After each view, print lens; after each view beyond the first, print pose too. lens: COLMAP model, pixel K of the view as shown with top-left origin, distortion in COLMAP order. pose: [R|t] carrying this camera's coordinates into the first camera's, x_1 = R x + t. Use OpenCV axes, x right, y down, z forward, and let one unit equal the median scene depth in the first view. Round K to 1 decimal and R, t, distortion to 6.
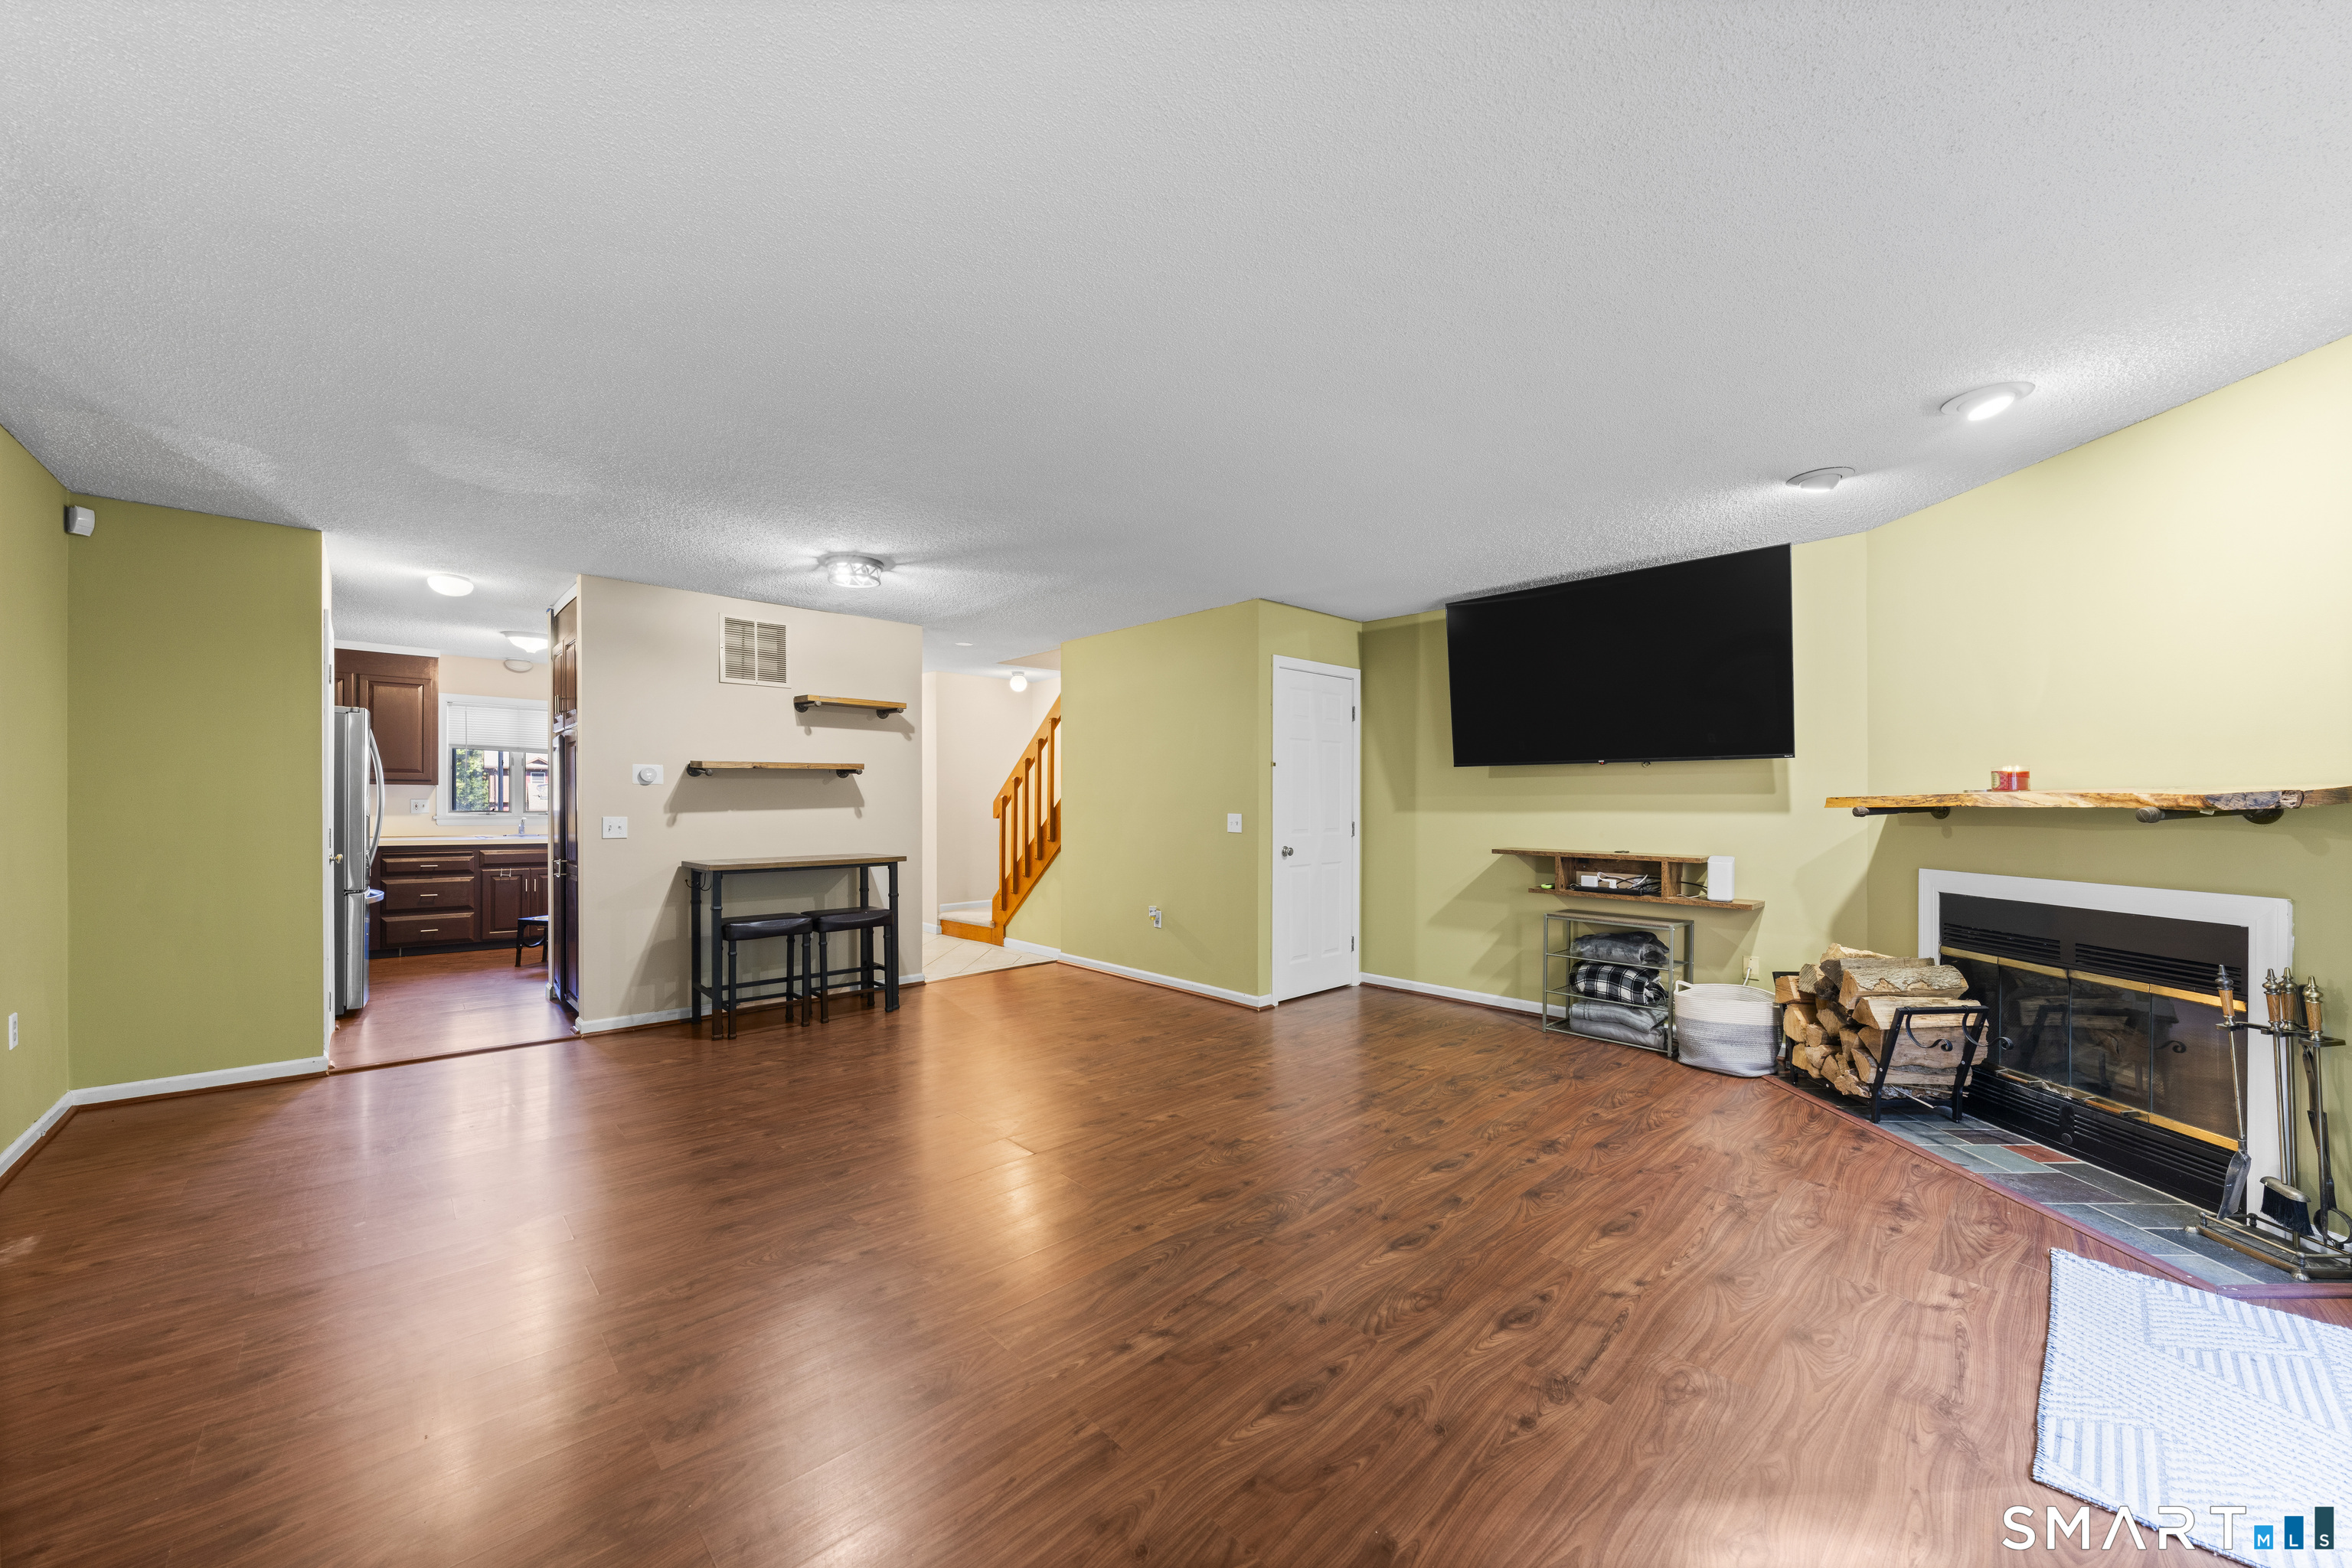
lens RADIAL K [[841.1, 0, 1168.6], [0, 841.1, 813.8], [0, 0, 1]] dist [0.000154, 0.000040]
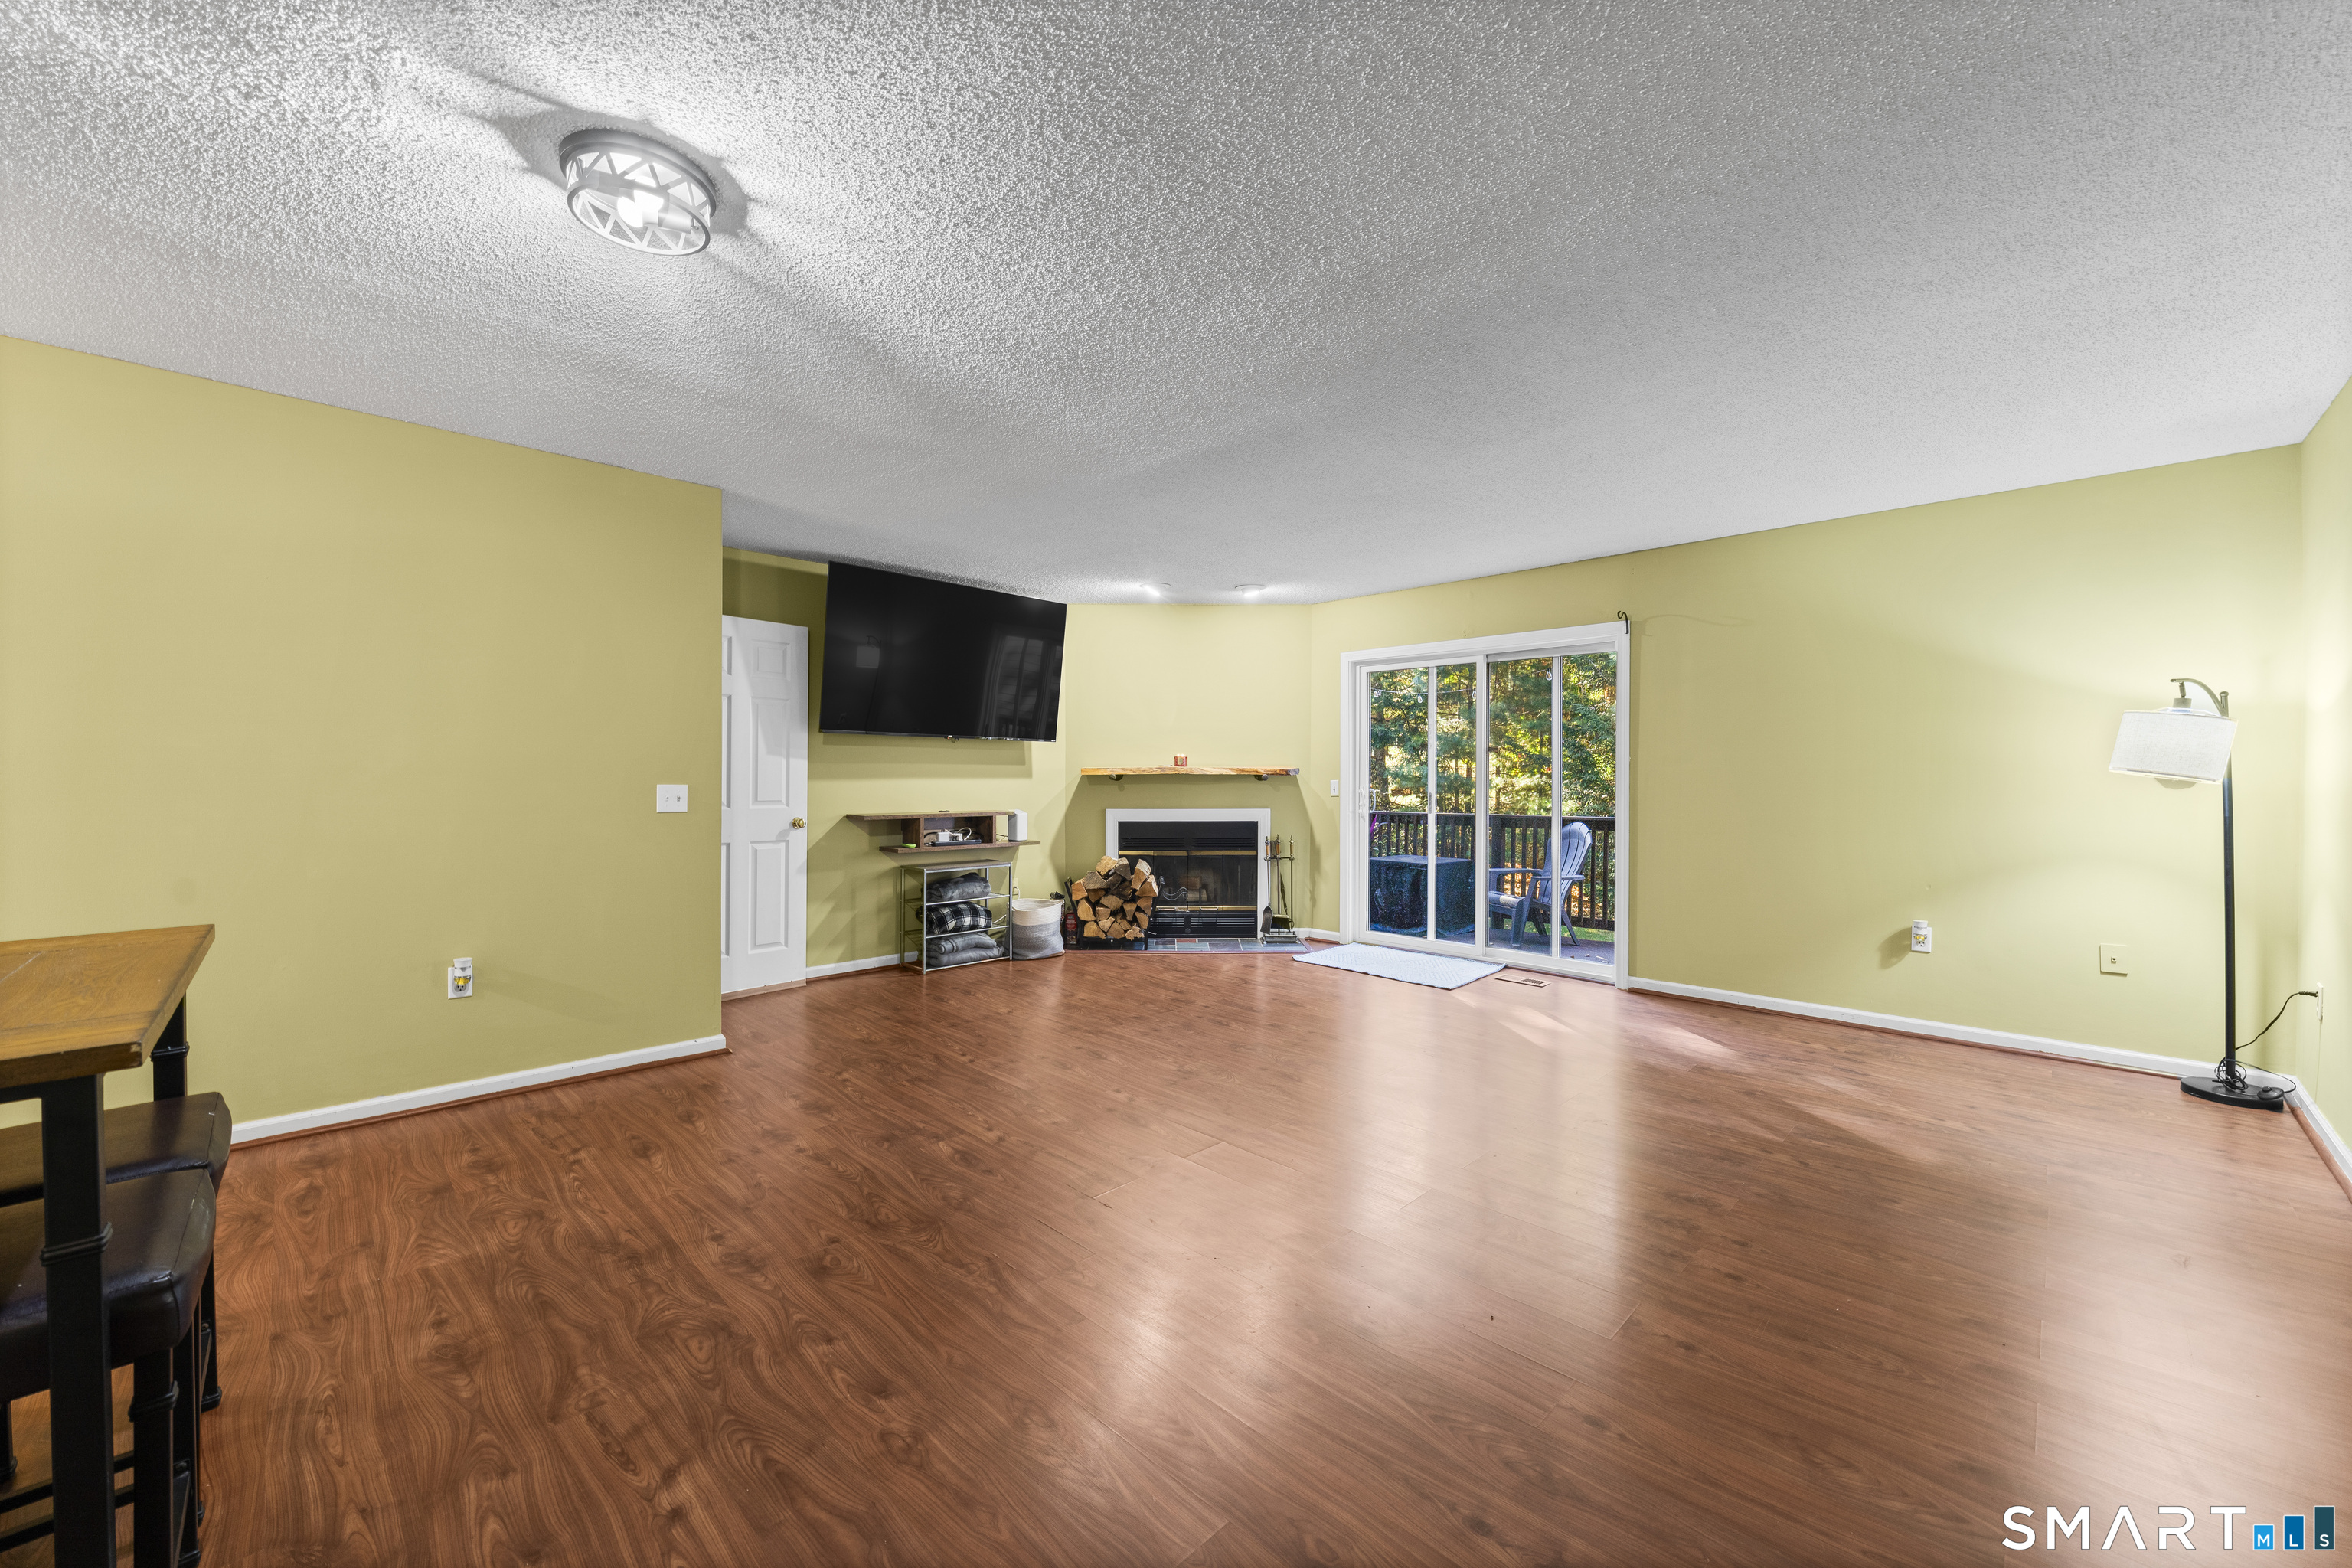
lens RADIAL K [[899.9, 0, 1170.7], [0, 899.9, 794.7], [0, 0, 1]] dist [-0.001338, 0.000444]
pose [[-0.036512, -0.023835, 0.999049, -0.847110], [0.006462, 0.999689, 0.024087, -0.008891], [-0.999312, 0.007336, -0.036347, 0.791079]]
